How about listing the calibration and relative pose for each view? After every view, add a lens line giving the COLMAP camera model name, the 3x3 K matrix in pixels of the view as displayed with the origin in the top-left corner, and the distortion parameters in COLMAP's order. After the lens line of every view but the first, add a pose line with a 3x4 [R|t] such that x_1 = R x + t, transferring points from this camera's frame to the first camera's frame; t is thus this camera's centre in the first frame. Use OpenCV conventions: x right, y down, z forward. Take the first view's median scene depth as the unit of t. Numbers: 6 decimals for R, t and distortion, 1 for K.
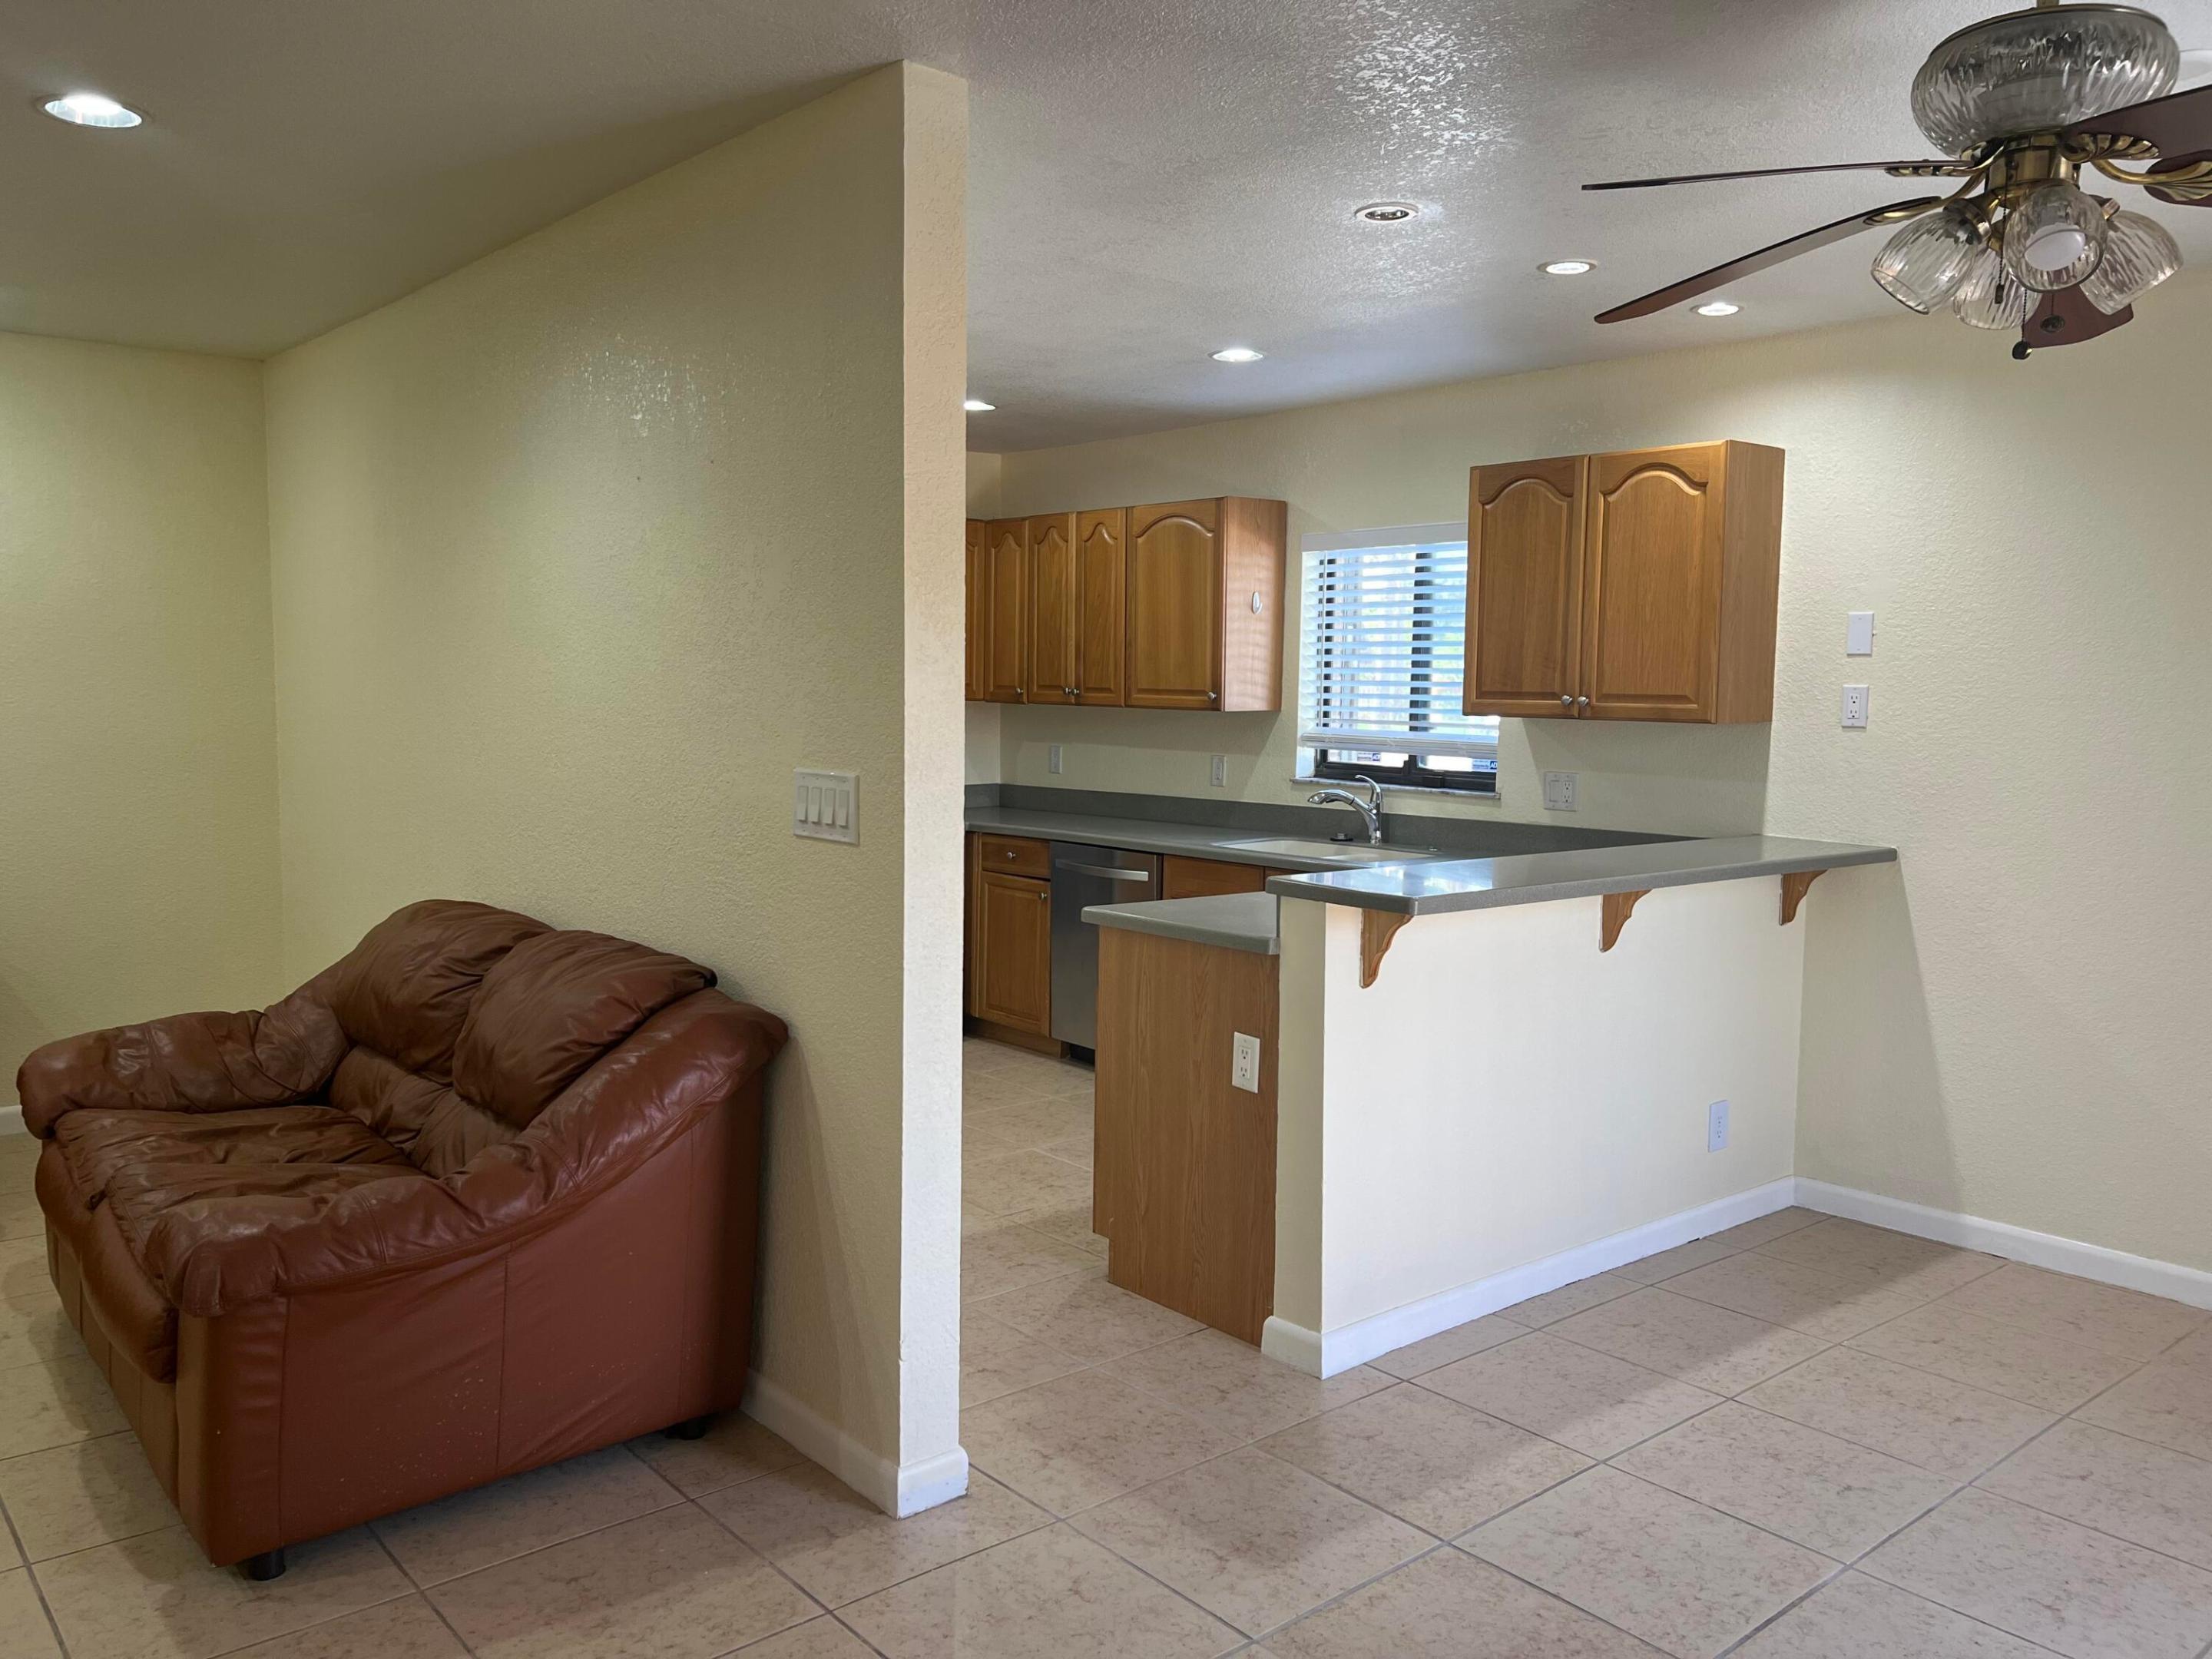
lens RADIAL K [[1684.9, 0, 1100.7], [0, 1684.9, 865.2], [0, 0, 1]] dist [0.035354, -0.057436]
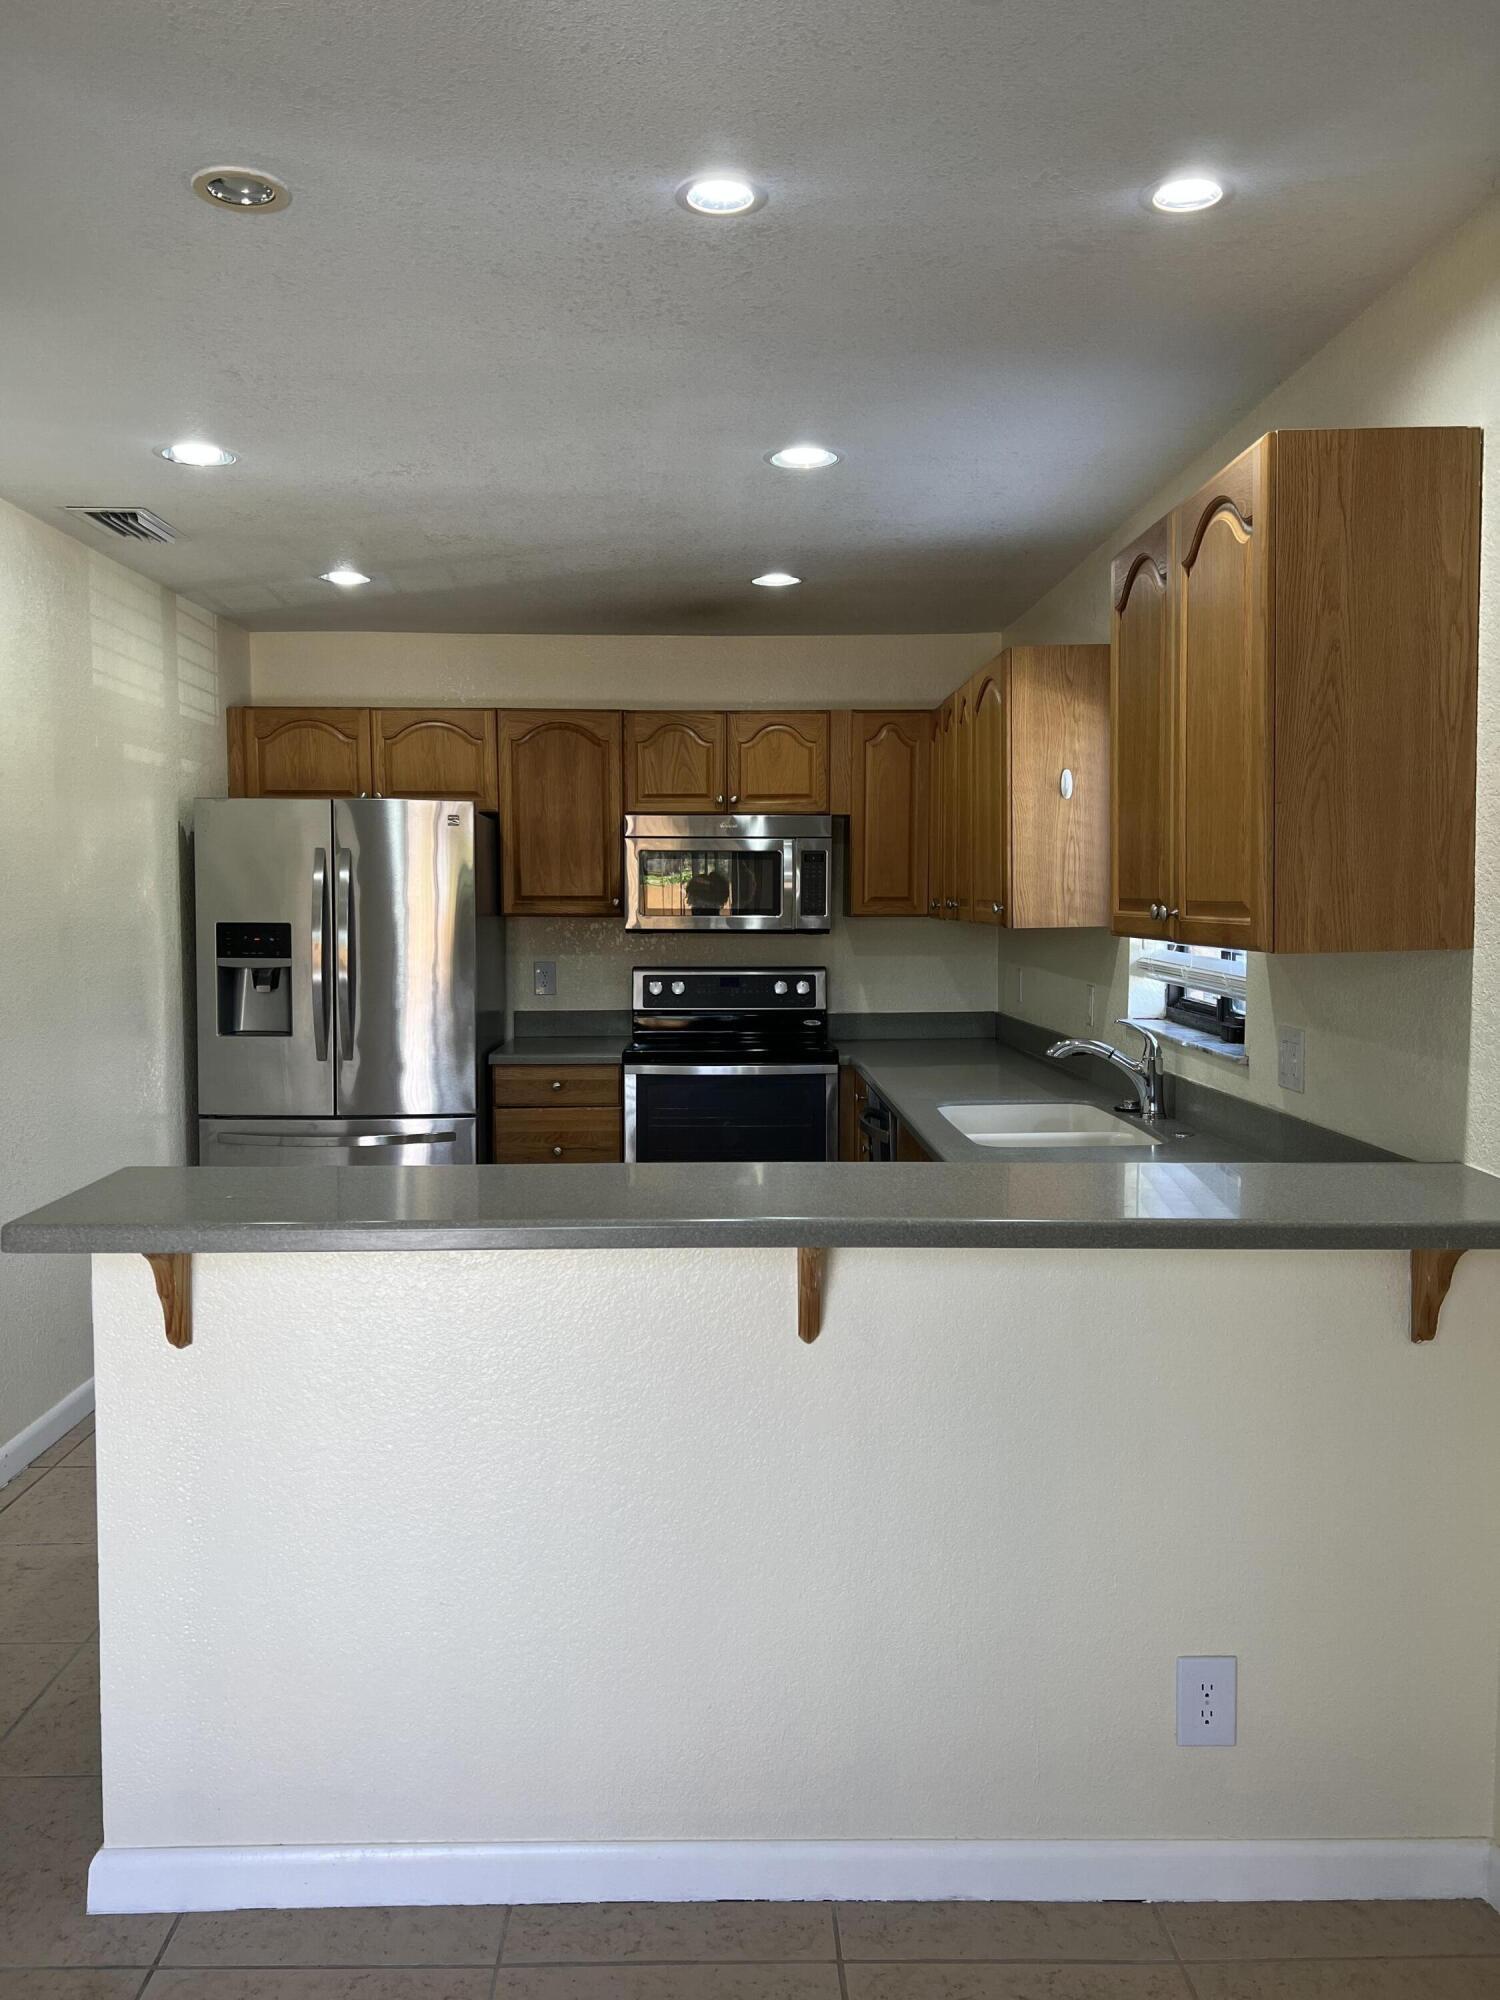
lens RADIAL K [[1523.4, 0, 746.8], [0, 1523.4, 997.3], [0, 0, 1]] dist [0.035354, -0.057436]
pose [[0.764971, 0.024851, -0.643585, 0.425961], [-0.052728, 0.998317, -0.024125, -0.037477], [0.641903, 0.052390, 0.764994, 0.397848]]
